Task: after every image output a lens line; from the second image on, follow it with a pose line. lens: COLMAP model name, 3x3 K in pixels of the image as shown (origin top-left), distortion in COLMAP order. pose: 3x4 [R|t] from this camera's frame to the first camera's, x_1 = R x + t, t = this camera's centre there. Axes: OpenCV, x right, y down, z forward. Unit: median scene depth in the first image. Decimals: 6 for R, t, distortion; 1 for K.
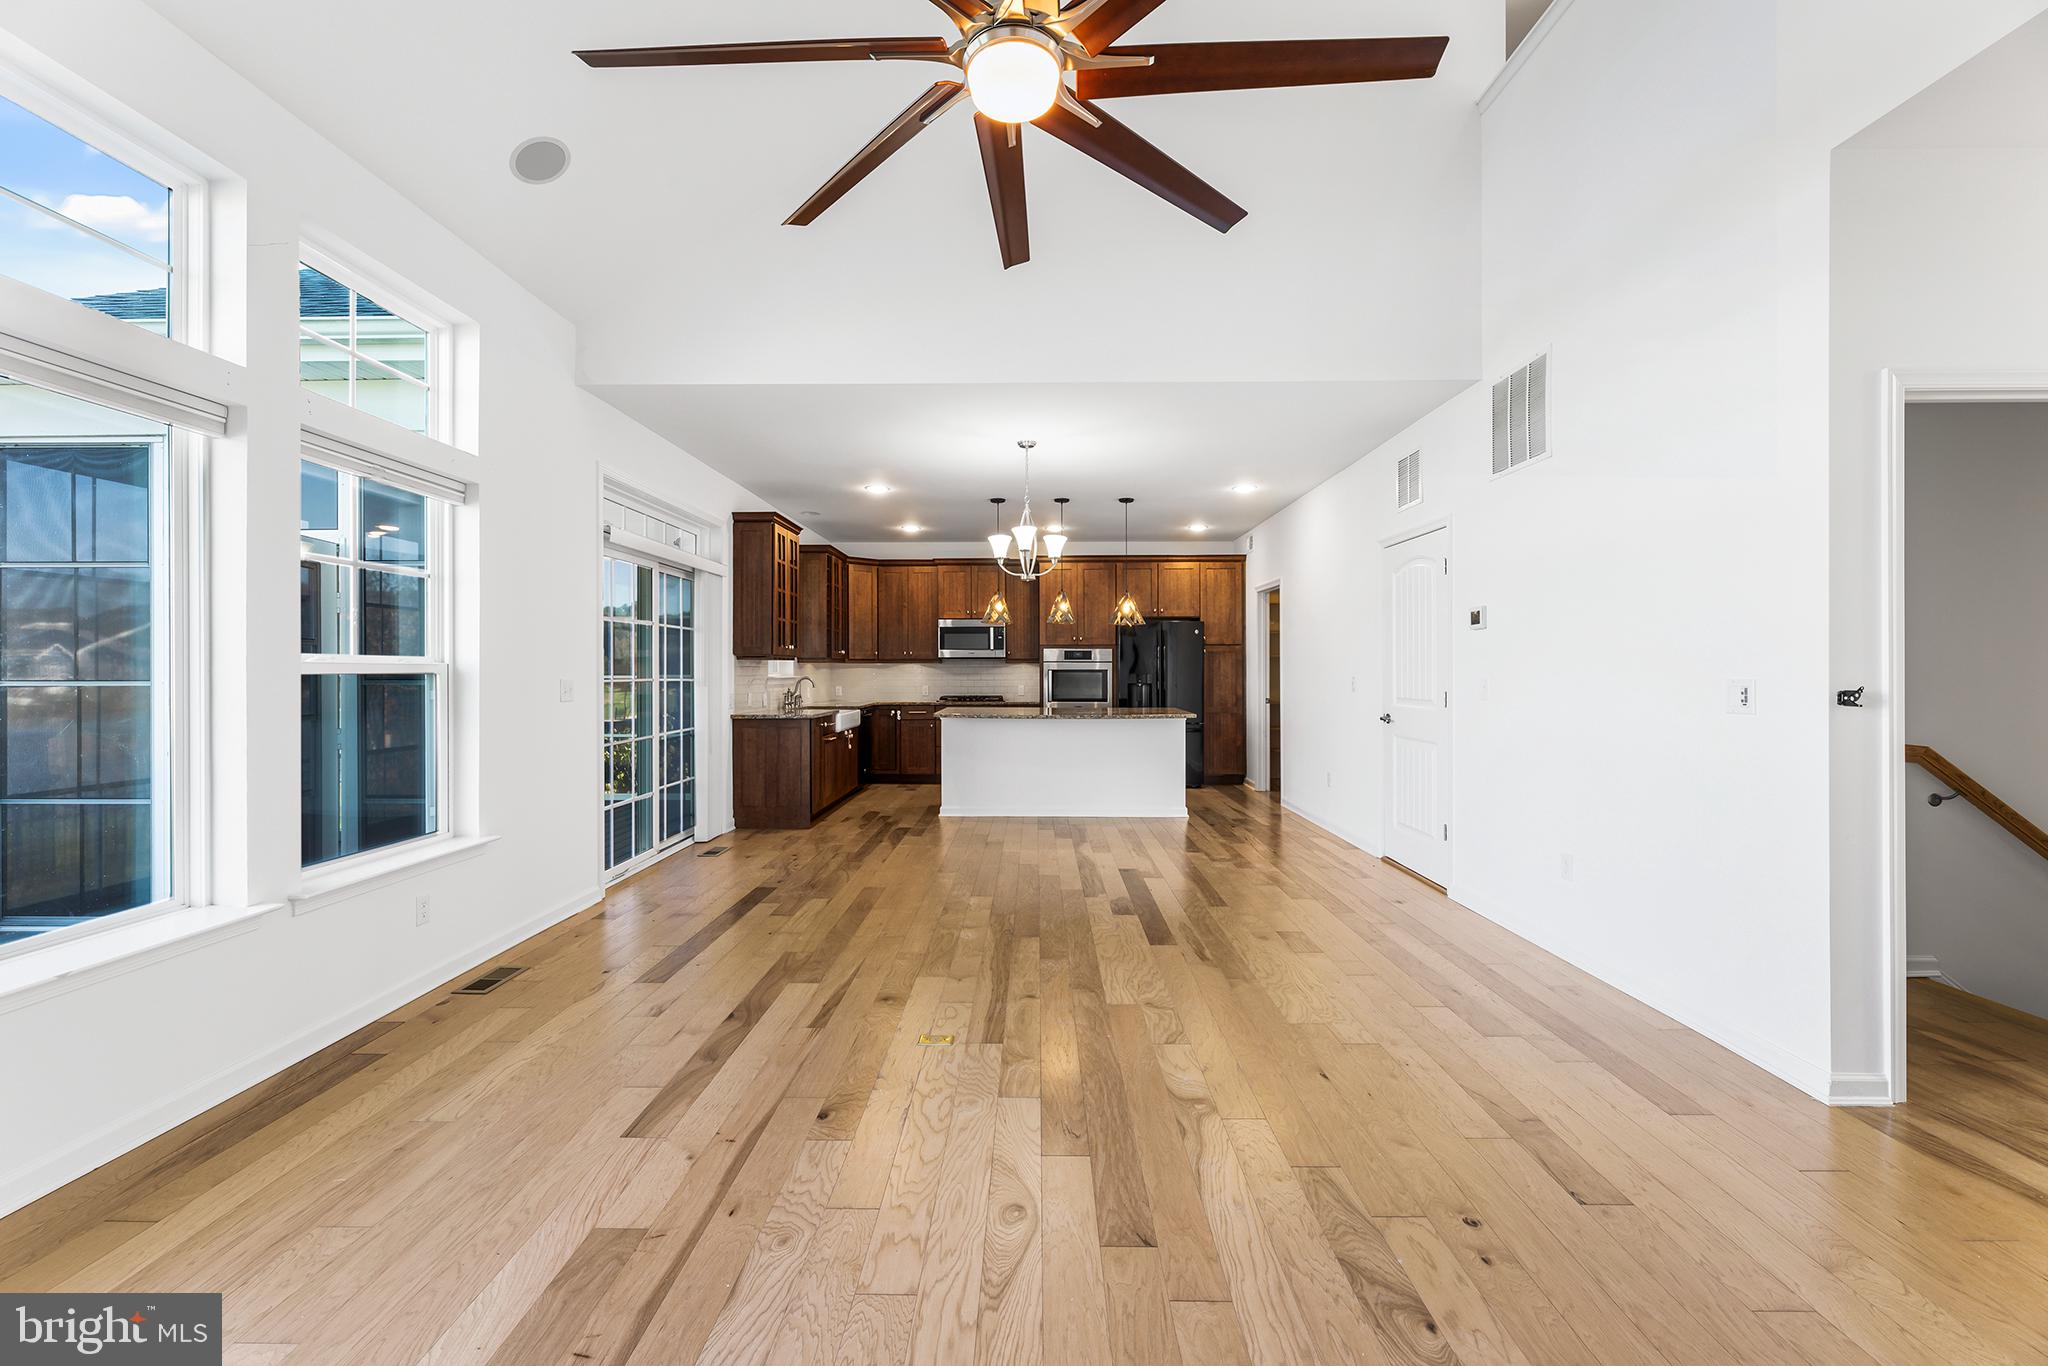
lens RADIAL K [[851.8, 0, 1019.6], [0, 851.8, 670.8], [0, 0, 1]] dist [0.001375, -0.000131]
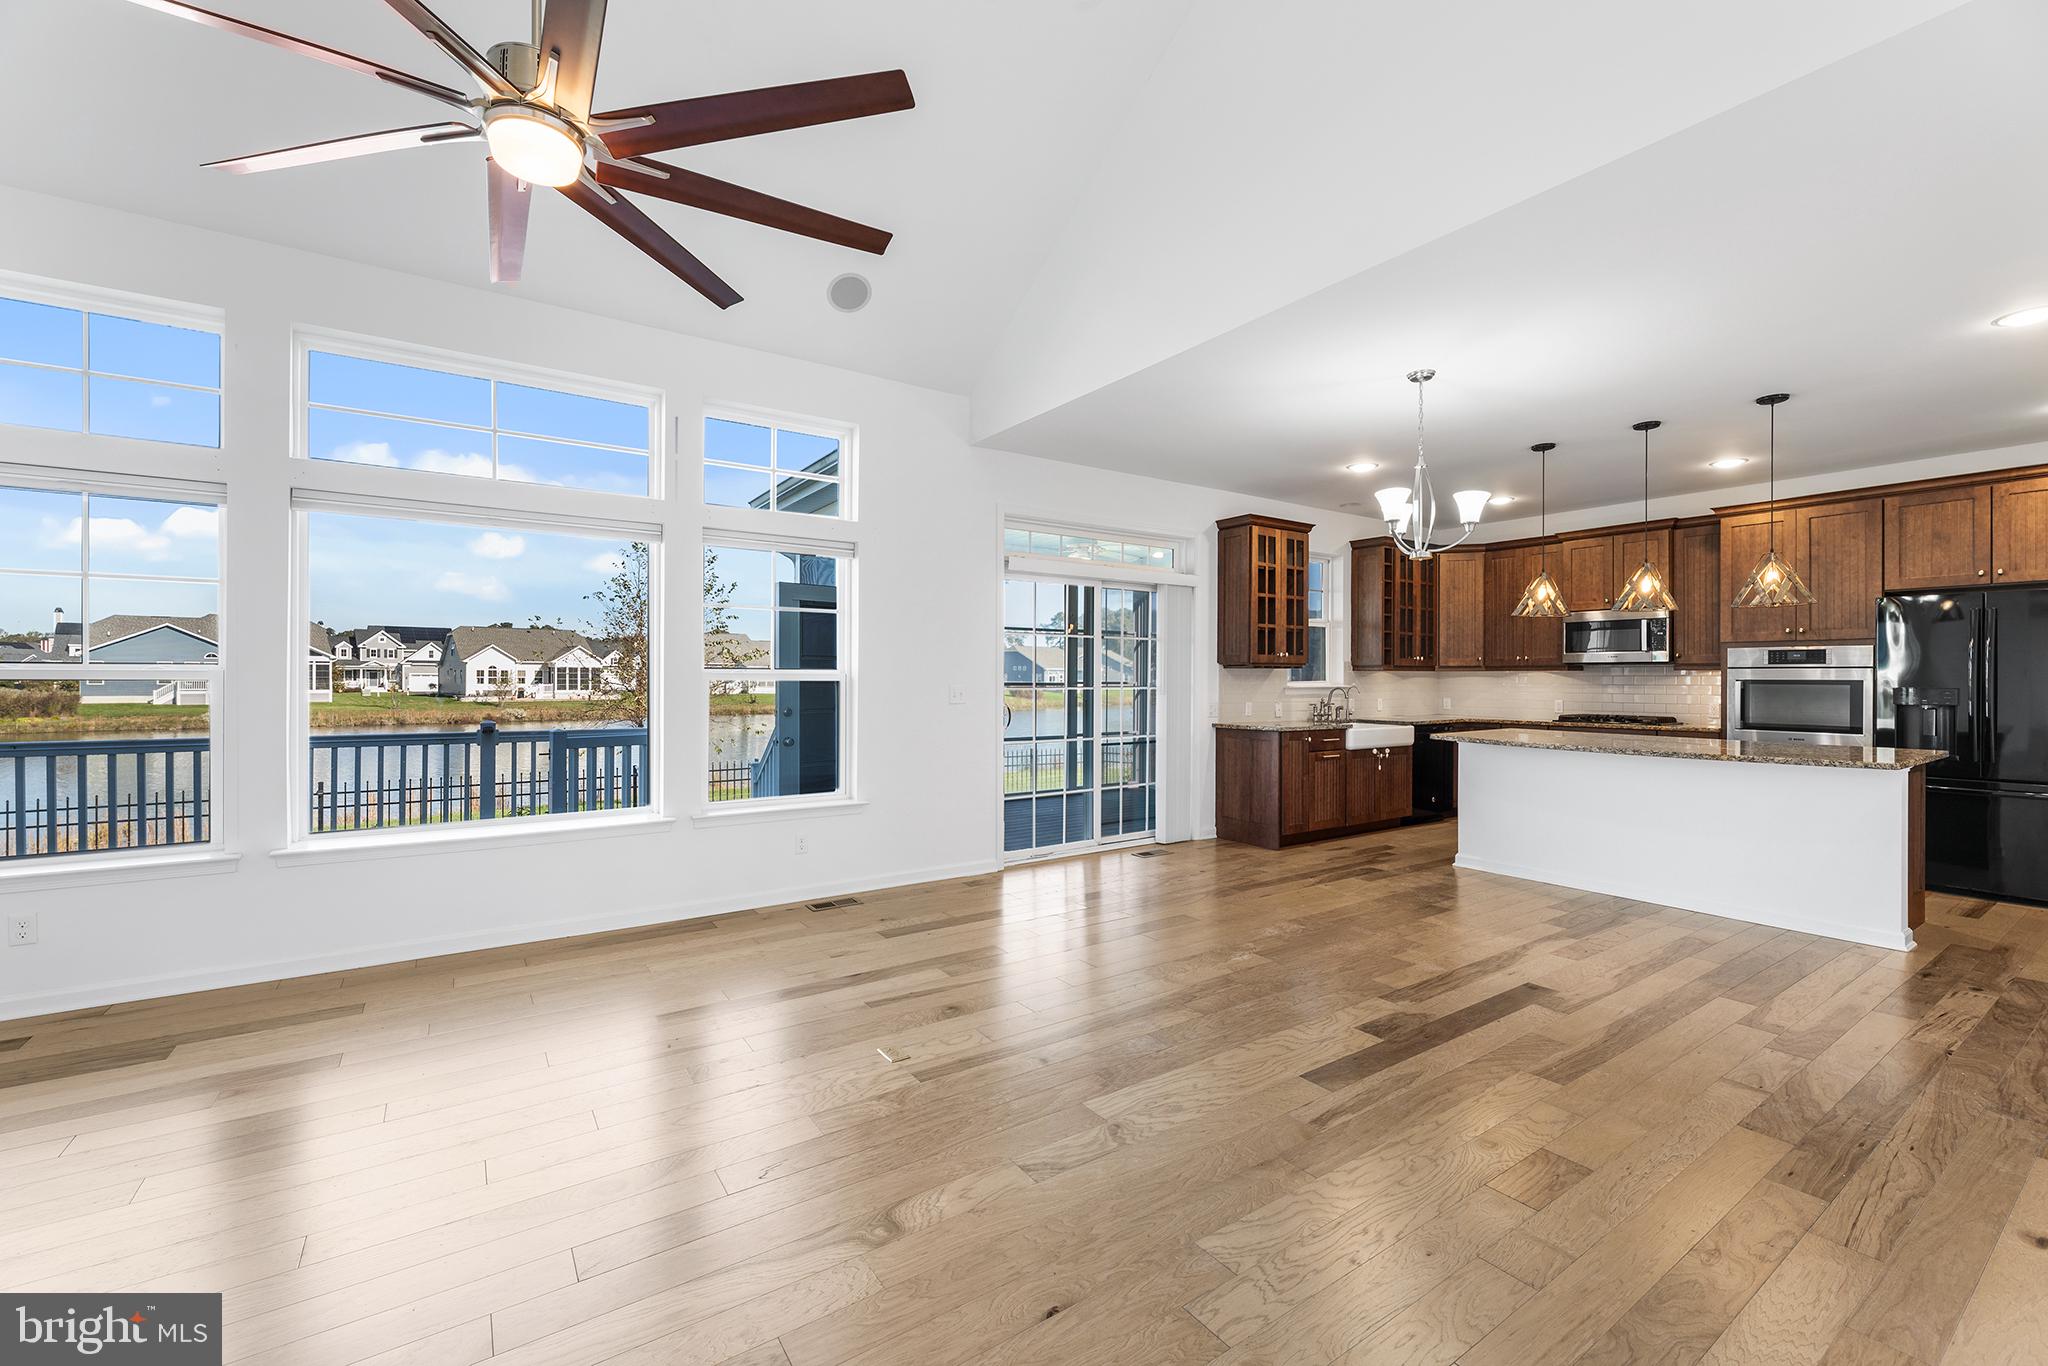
lens RADIAL K [[843.3, 0, 1008.9], [0, 843.3, 678.4], [0, 0, 1]] dist [-0.000746, -0.000232]
pose [[0.567080, 0.003681, -0.823655, 0.340993], [-0.003695, 0.999991, 0.001925, -0.002248], [0.823655, 0.001952, 0.567088, 0.240660]]
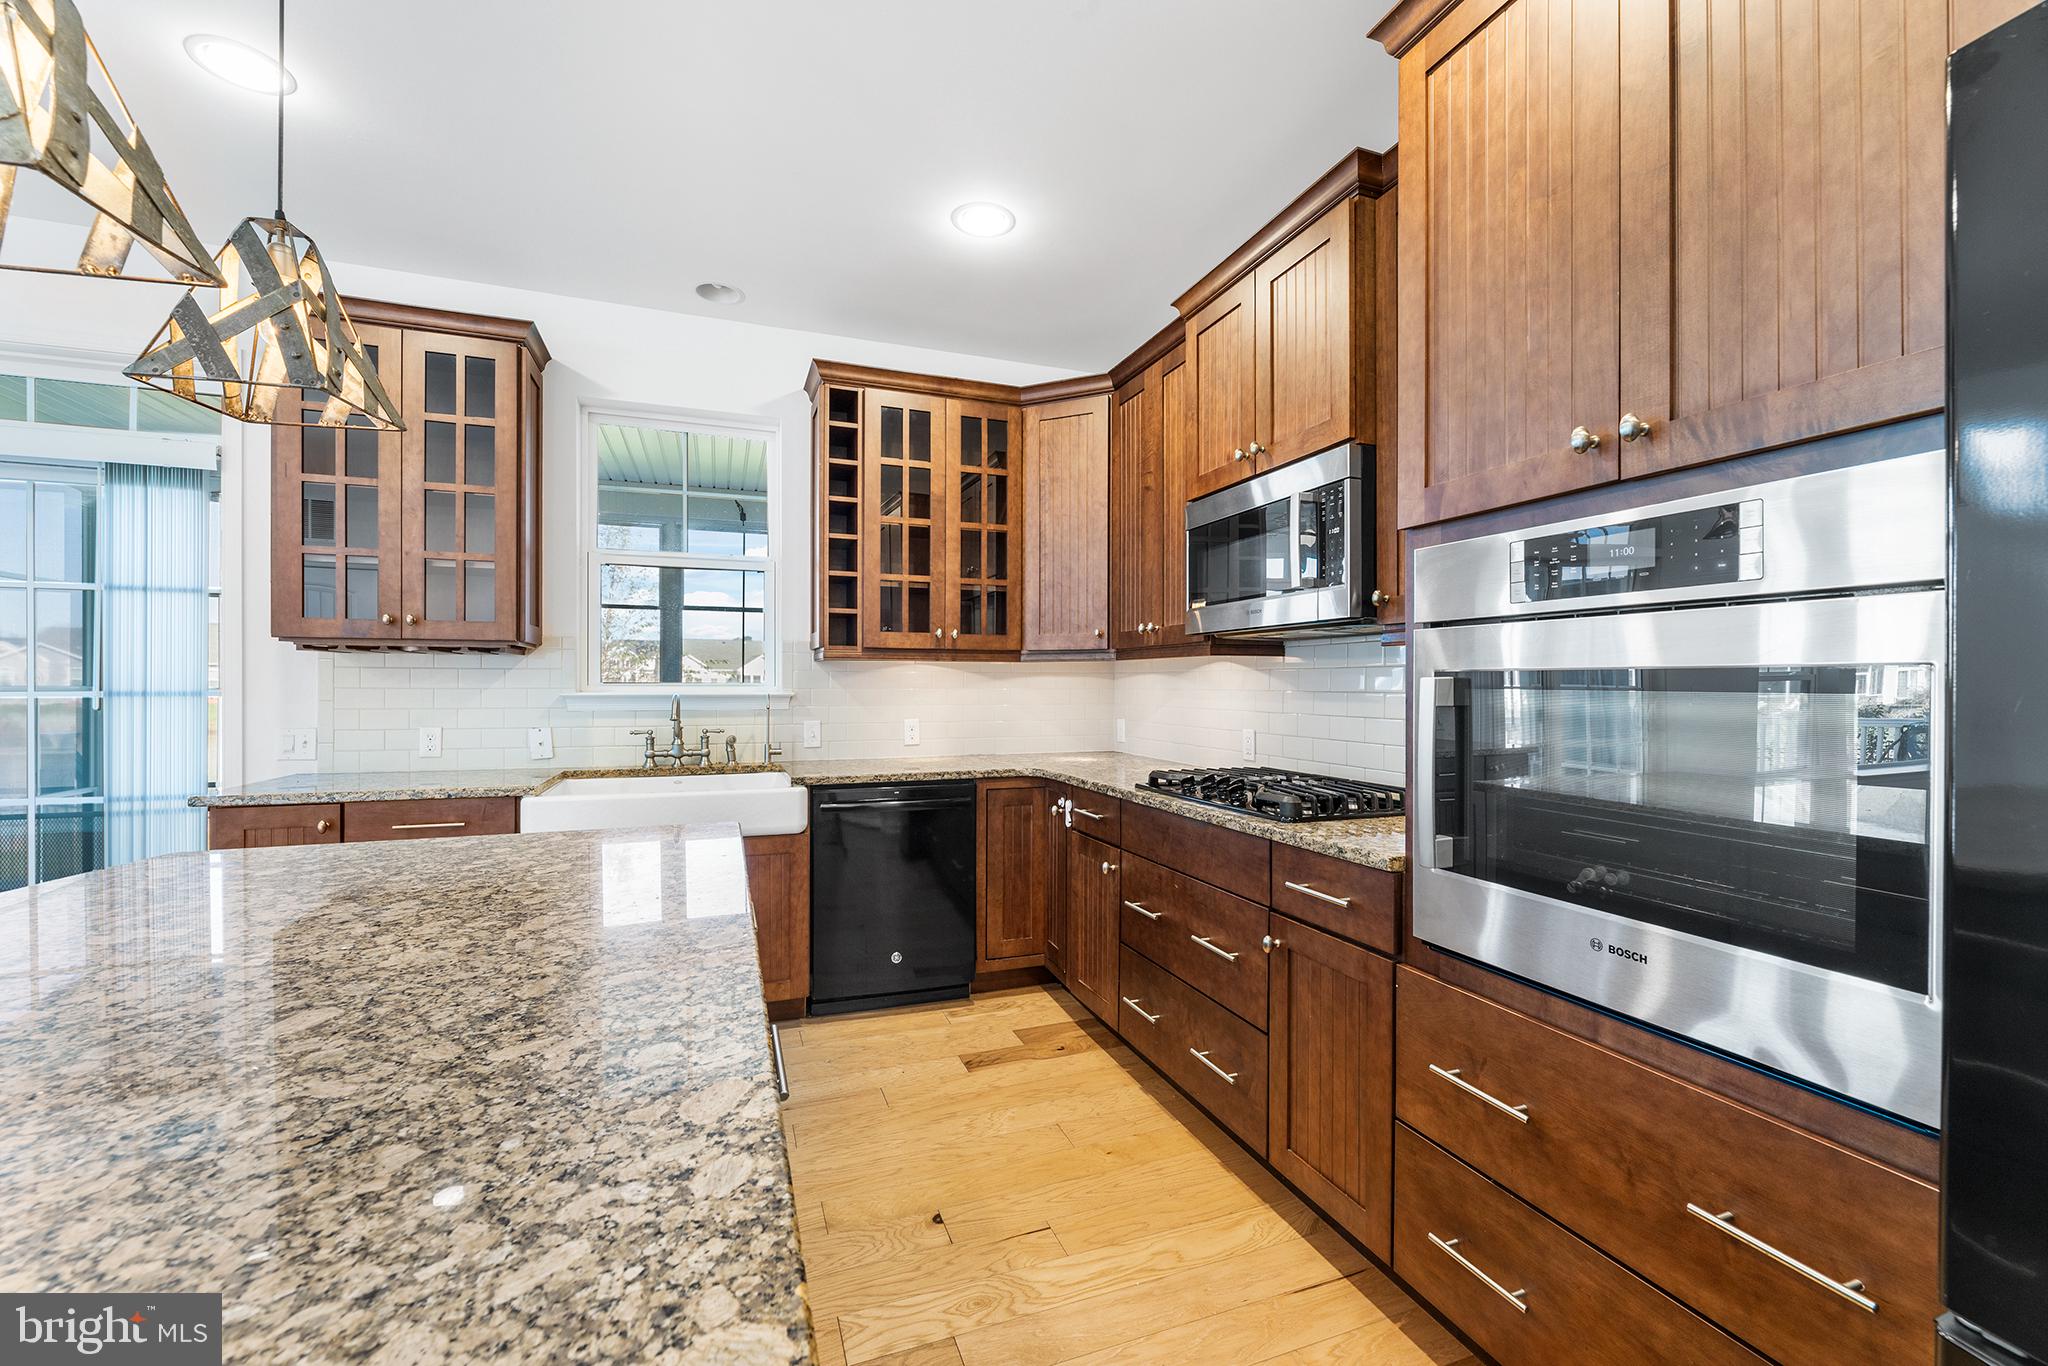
lens RADIAL K [[821.8, 0, 1019.9], [0, 821.8, 684.4], [0, 0, 1]] dist [-0.001189, -0.000158]
pose [[0.368723, 0.003821, -0.929531, 0.207111], [-0.003919, 0.999989, 0.002556, 0.001249], [0.929531, 0.002701, 0.368734, 1.187187]]
